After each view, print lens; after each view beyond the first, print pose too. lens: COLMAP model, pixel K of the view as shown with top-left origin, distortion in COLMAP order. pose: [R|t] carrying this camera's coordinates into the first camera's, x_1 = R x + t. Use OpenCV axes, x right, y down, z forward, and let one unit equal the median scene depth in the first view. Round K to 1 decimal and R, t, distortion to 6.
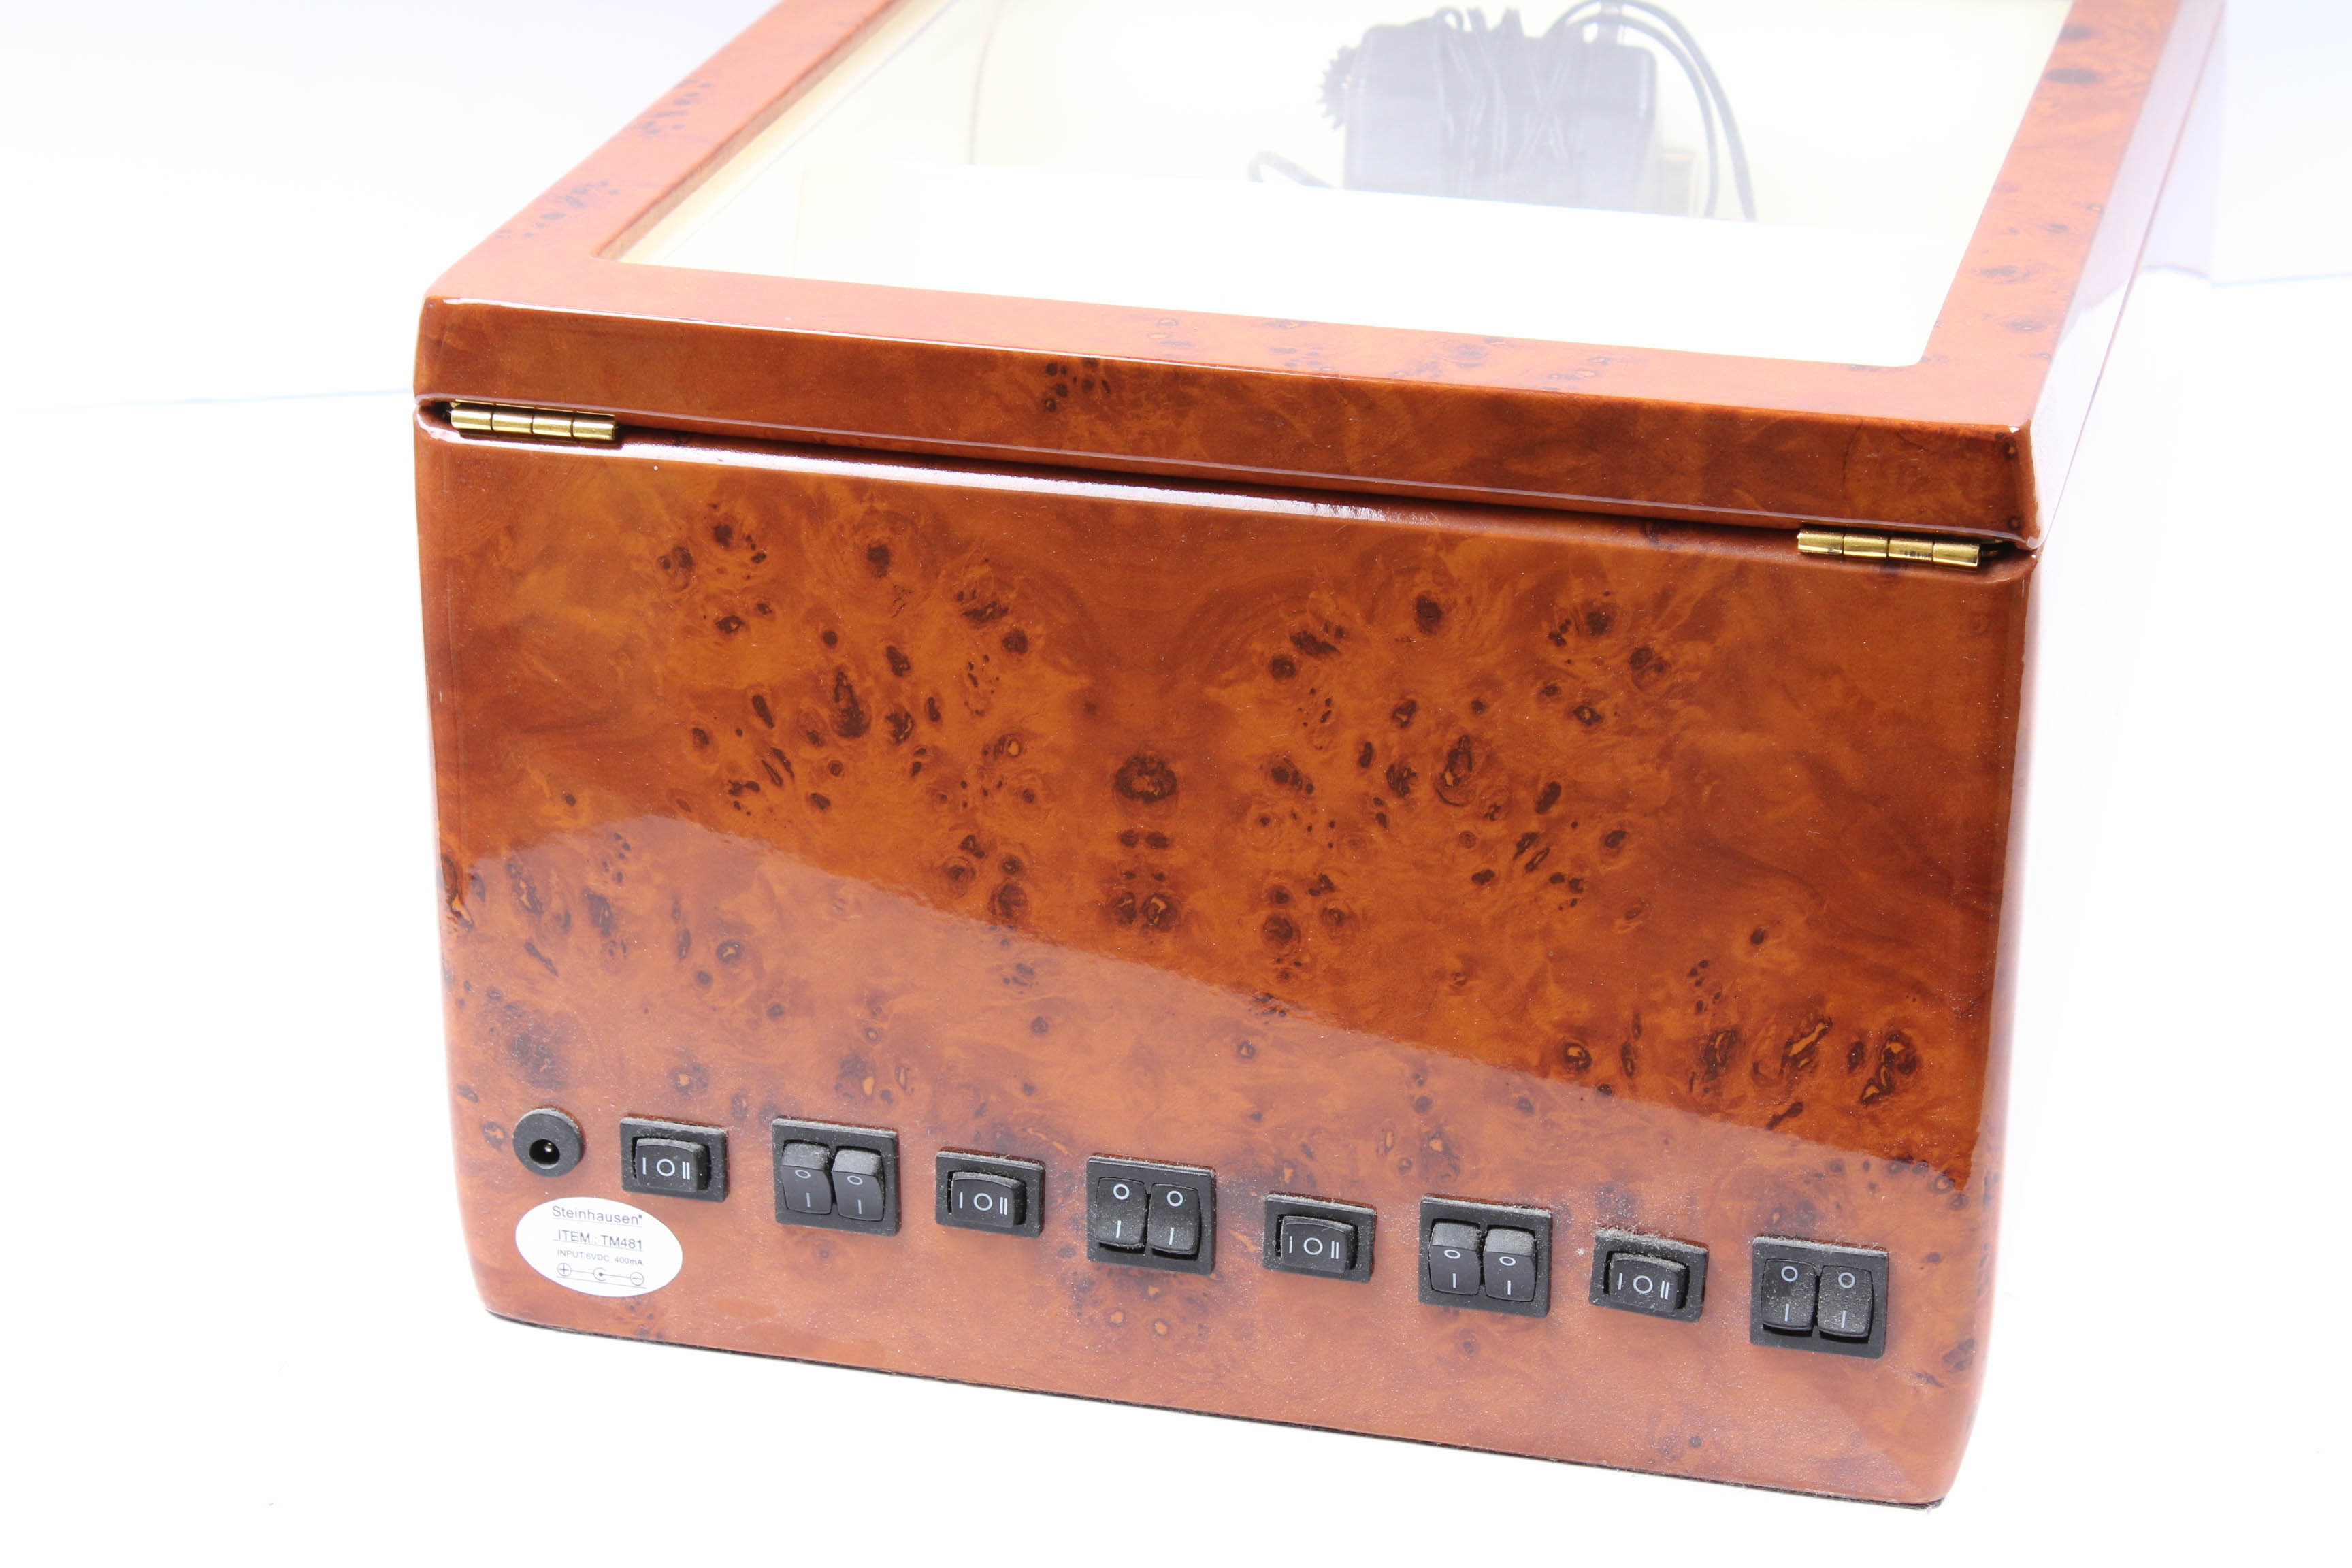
lens RADIAL K [[5541.9, 0, 1176.0], [0, 5541.9, 784.0], [0, 0, 1]] dist [0.079336, -0.511752]
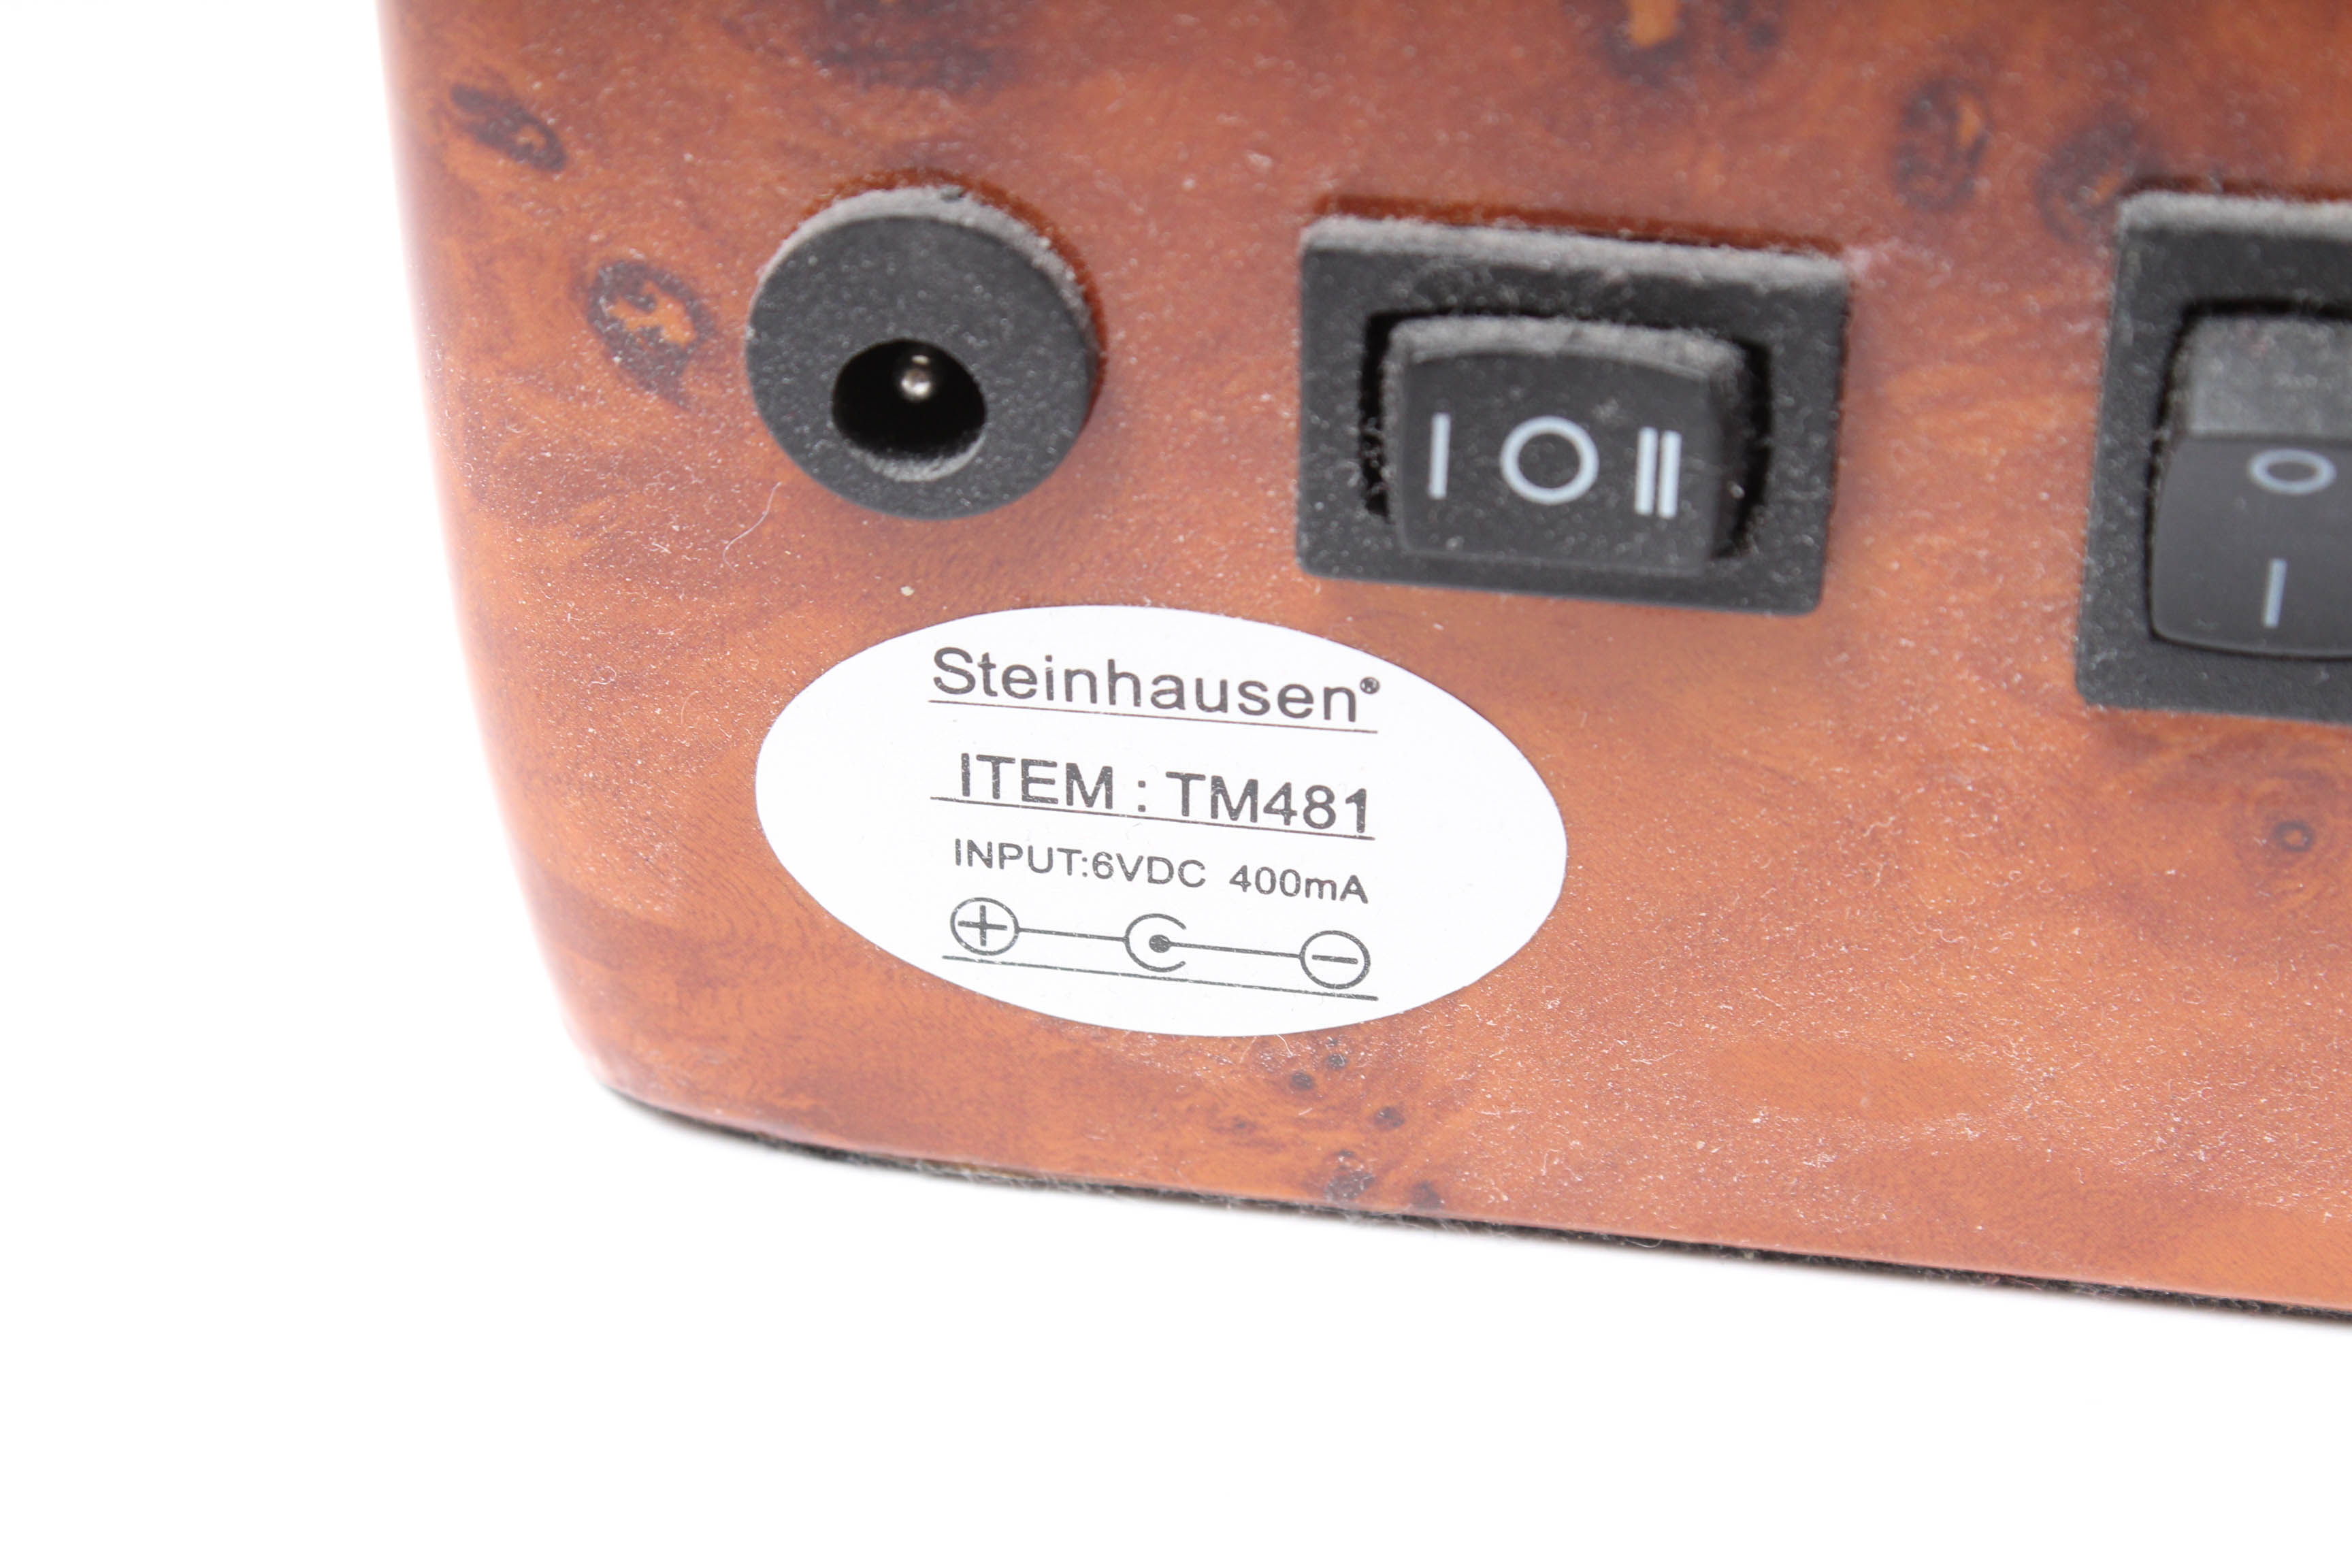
lens RADIAL K [[5541.9, 0, 1176.0], [0, 5541.9, 784.0], [0, 0, 1]] dist [0.079336, -0.511752]
pose [[0.996631, -0.049215, 0.065615, -0.117819], [0.036858, 0.983384, 0.177759, 0.044116], [-0.073274, -0.174741, 0.981884, 0.794549]]
